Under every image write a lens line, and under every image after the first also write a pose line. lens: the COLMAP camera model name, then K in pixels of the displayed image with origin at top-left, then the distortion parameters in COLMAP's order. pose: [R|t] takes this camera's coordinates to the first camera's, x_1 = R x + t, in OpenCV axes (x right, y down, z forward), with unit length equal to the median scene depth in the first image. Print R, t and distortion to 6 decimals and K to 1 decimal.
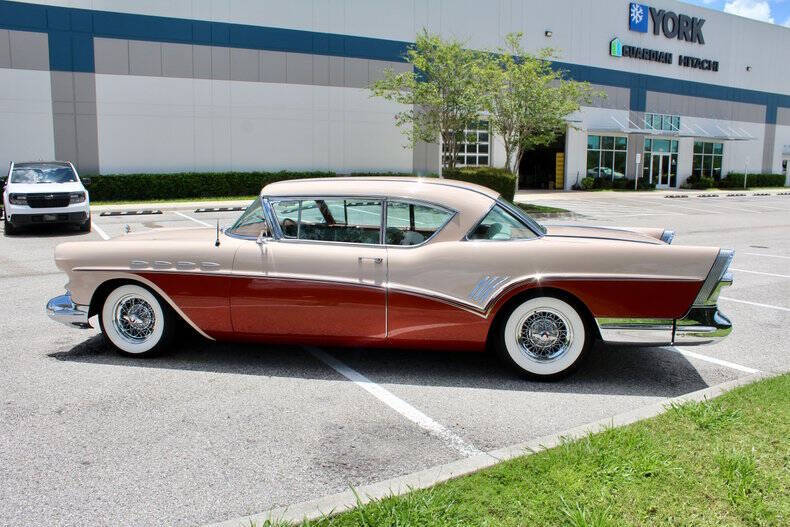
lens RADIAL K [[665.5, 0, 394.0], [0, 665.5, 259.7], [0, 0, 1]] dist [-0.173479, 0.159063]
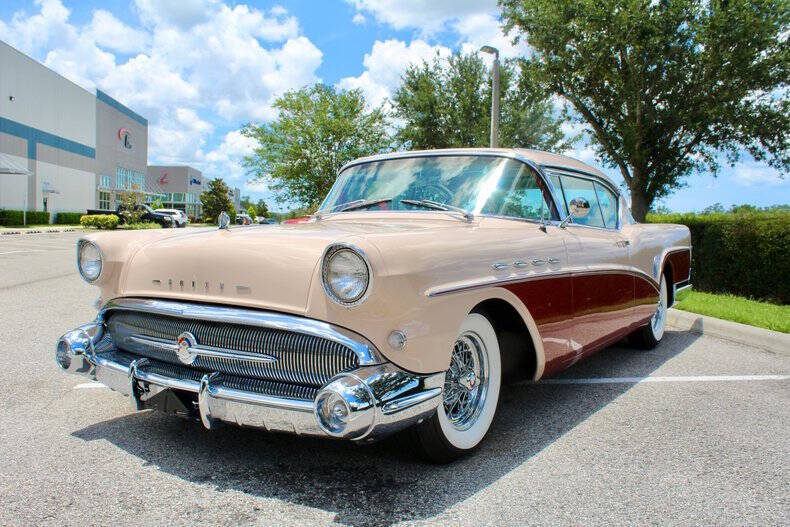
lens RADIAL K [[701.8, 0, 392.9], [0, 701.8, 262.1], [0, 0, 1]] dist [-0.172887, 0.176121]
pose [[0.417964, -0.048067, 0.907191, -0.852653], [0.110719, 0.993850, 0.001648, -0.008776], [-0.901692, 0.099754, 0.420715, 0.754265]]
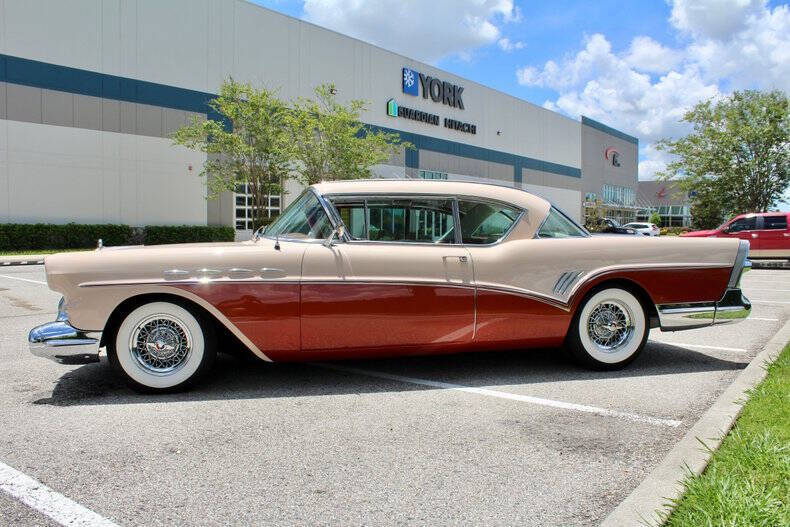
lens RADIAL K [[665.5, 0, 394.0], [0, 665.5, 259.7], [0, 0, 1]] dist [-0.173479, 0.159063]
pose [[0.926711, -0.021338, 0.375168, -0.402655], [0.056877, 0.994849, -0.083911, 0.065094], [-0.371445, 0.099099, 0.923151, 0.127381]]
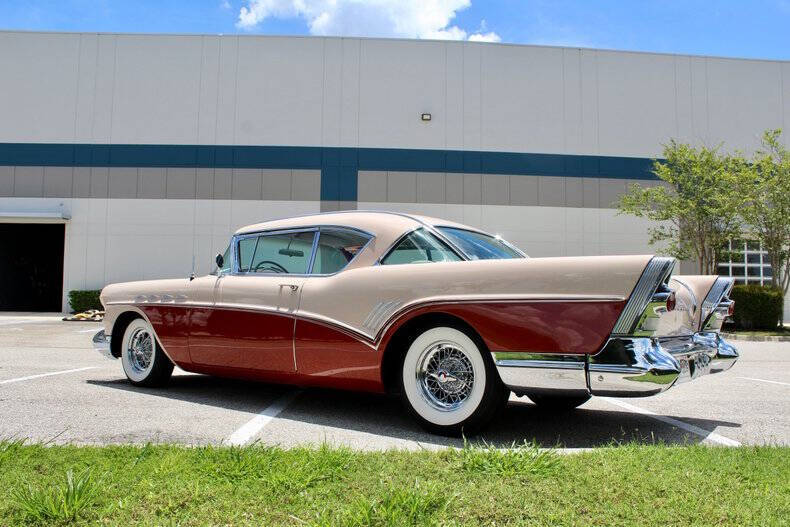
lens RADIAL K [[665.5, 0, 394.0], [0, 665.5, 259.7], [0, 0, 1]] dist [-0.173479, 0.159063]
pose [[0.887543, -0.024783, -0.460057, 0.458333], [-0.075106, 0.977412, -0.197547, 0.117163], [0.454561, 0.209884, 0.865634, 0.195848]]
